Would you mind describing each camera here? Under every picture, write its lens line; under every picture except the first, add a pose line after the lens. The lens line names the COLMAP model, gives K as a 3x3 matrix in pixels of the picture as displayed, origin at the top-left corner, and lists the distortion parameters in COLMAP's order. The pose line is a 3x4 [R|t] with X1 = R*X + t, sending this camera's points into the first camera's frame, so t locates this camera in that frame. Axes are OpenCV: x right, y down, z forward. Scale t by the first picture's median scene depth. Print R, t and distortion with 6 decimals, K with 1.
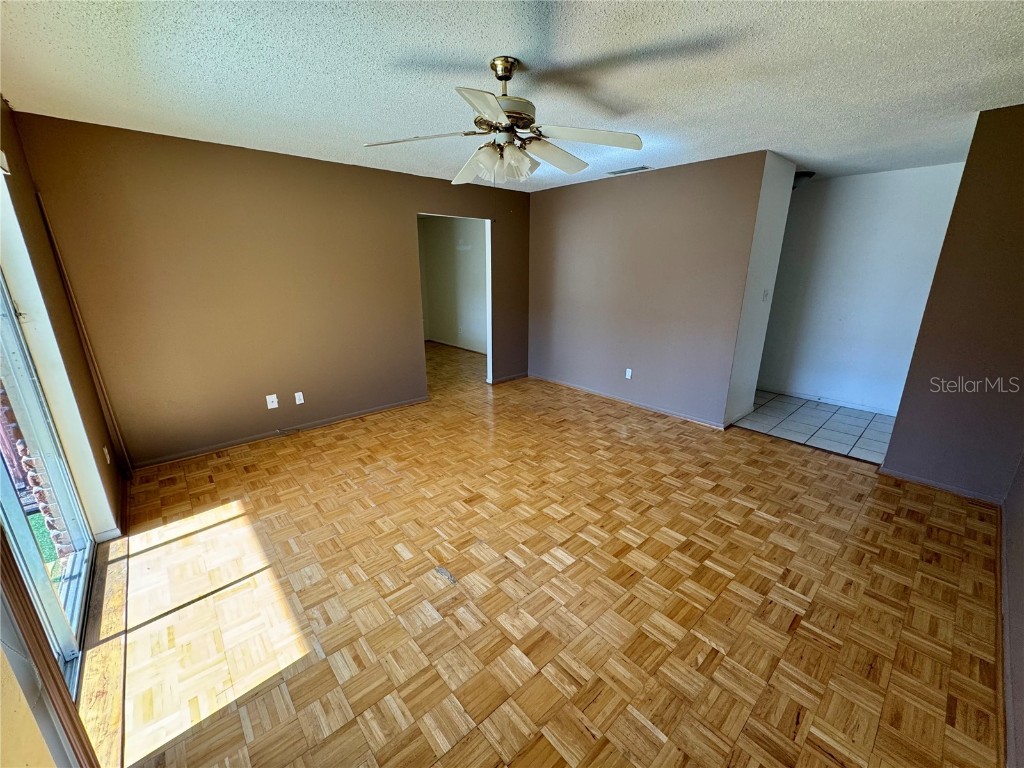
lens RADIAL K [[407.8, 0, 512.0], [0, 407.8, 384.0], [0, 0, 1]] dist [-0.004069, 0.000568]
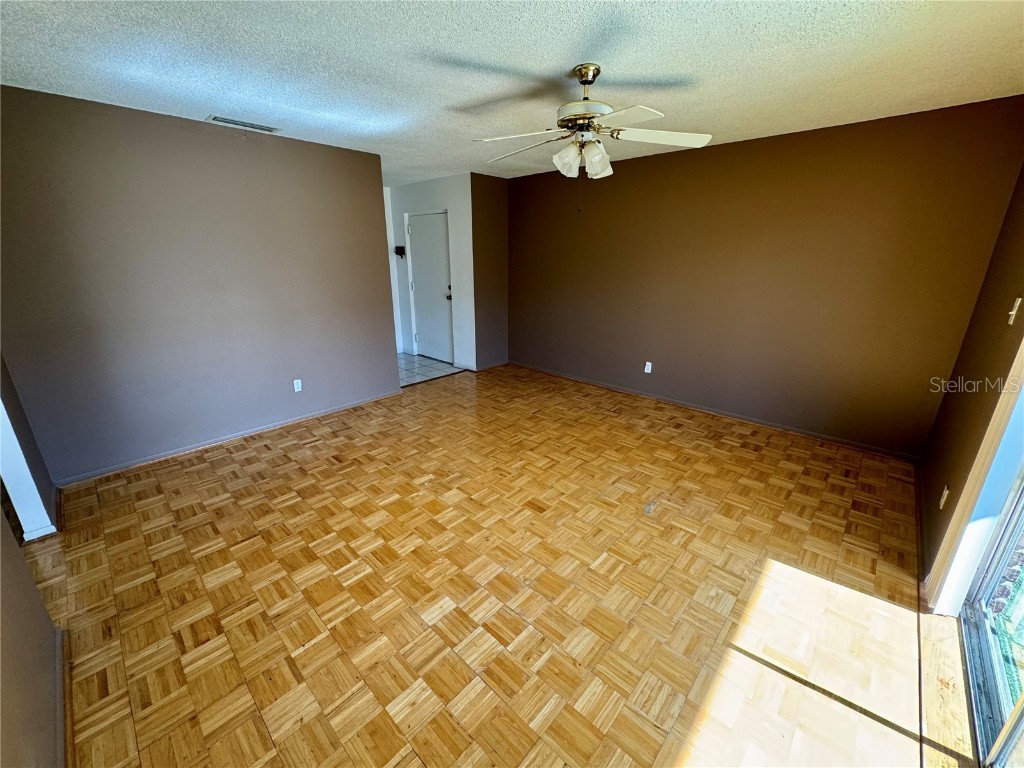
lens RADIAL K [[407.8, 0, 512.0], [0, 407.8, 384.0], [0, 0, 1]] dist [-0.004069, 0.000568]
pose [[-0.094473, -0.304655, 0.947766, -0.677670], [0.279326, 0.905670, 0.318967, -0.215801], [-0.955538, 0.294869, -0.000463, 0.745532]]
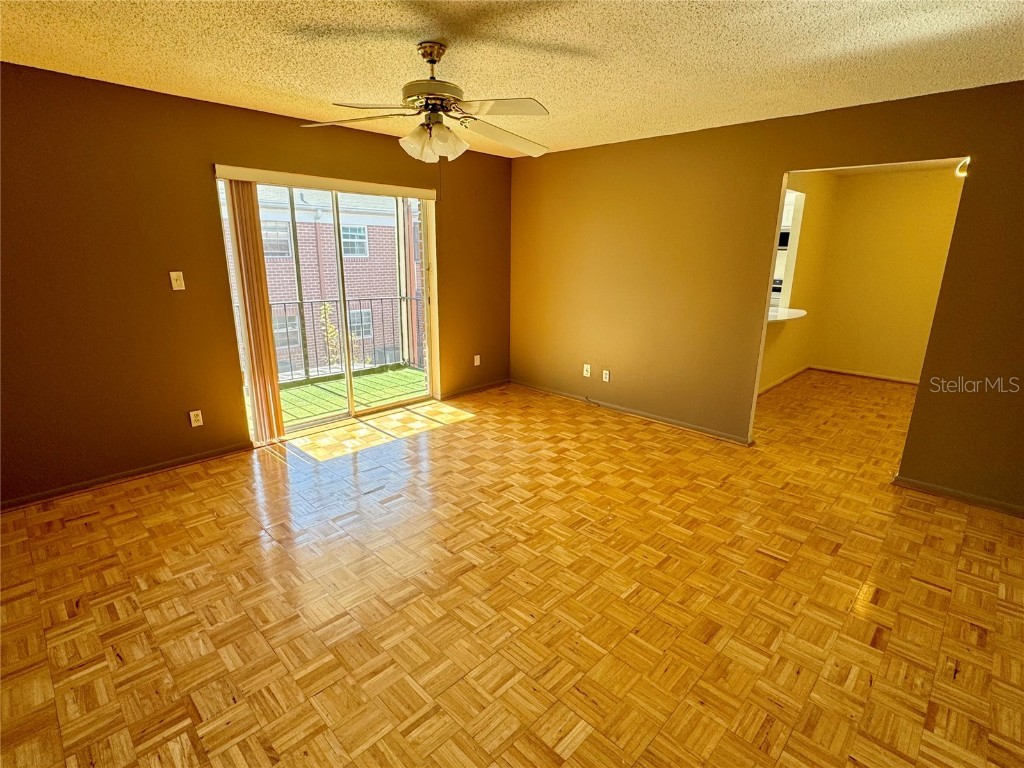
lens RADIAL K [[501.8, 0, 512.0], [0, 501.8, 384.0], [0, 0, 1]] dist [-0.001176, 0.000266]
pose [[0.073896, 0.257744, -0.963383, 0.739934], [-0.290105, 0.929803, 0.226508, -0.177963], [0.954138, 0.262744, 0.143481, 0.636155]]
